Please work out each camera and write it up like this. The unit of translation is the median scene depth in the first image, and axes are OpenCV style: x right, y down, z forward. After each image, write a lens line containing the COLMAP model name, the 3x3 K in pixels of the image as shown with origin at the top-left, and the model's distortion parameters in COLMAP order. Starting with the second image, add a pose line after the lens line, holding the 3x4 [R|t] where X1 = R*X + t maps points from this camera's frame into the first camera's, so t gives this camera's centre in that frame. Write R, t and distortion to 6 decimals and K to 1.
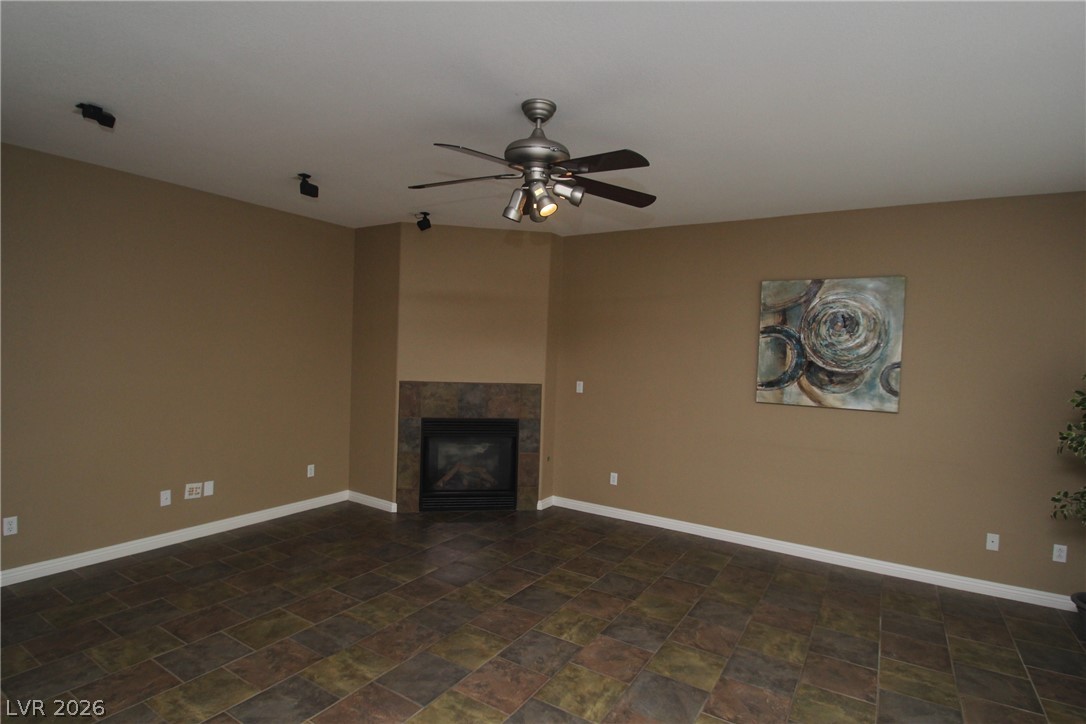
lens RADIAL K [[545.9, 0, 549.5], [0, 545.9, 364.0], [0, 0, 1]] dist [-0.002075, -0.014098]
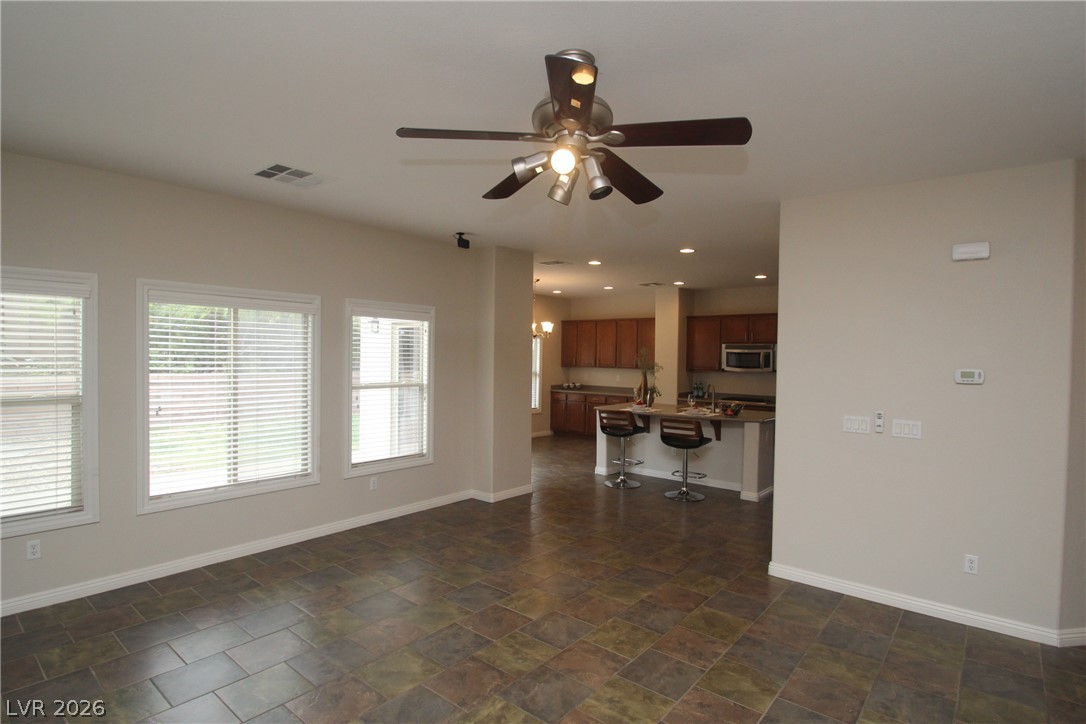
lens RADIAL K [[555.9, 0, 546.3], [0, 555.9, 363.1], [0, 0, 1]] dist [-0.001944, -0.014681]
pose [[-0.989521, -0.051788, 0.134785, -0.072772], [-0.045728, 0.997815, 0.047681, -0.036542], [-0.136960, 0.041017, -0.989727, 1.165302]]
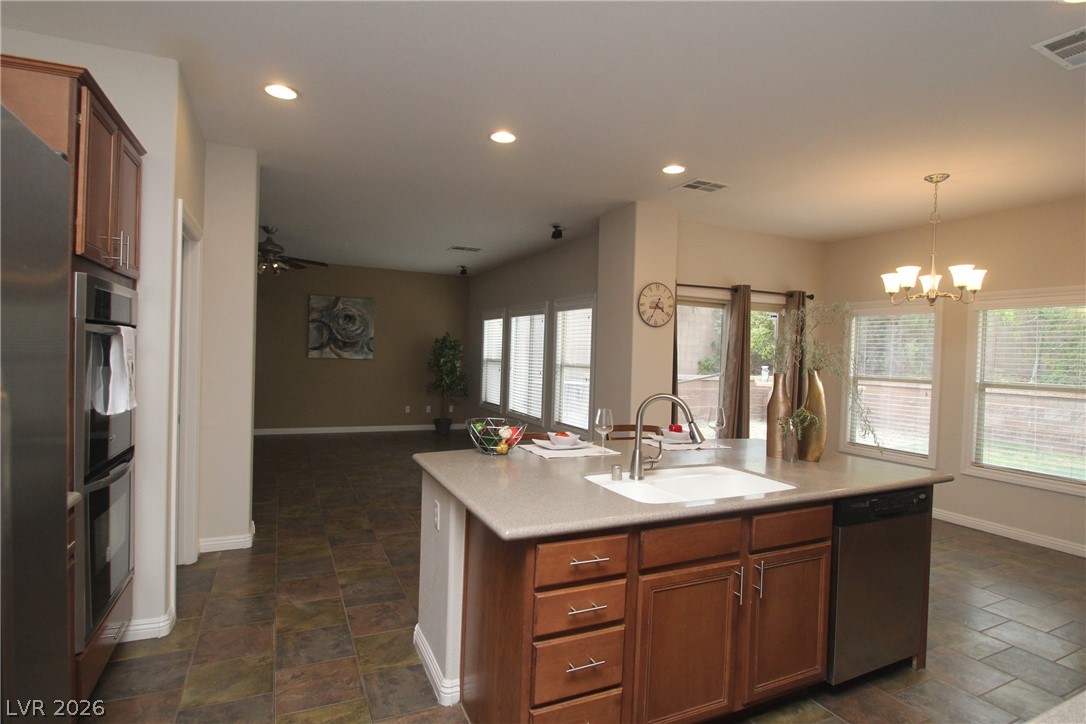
lens RADIAL K [[561.7, 0, 551.0], [0, 561.7, 360.2], [0, 0, 1]] dist [-0.018119, -0.001450]
pose [[0.538488, -0.028367, 0.842156, -0.911687], [0.009854, 0.999577, 0.027368, 0.035552], [-0.842575, -0.006439, 0.538540, -0.868593]]
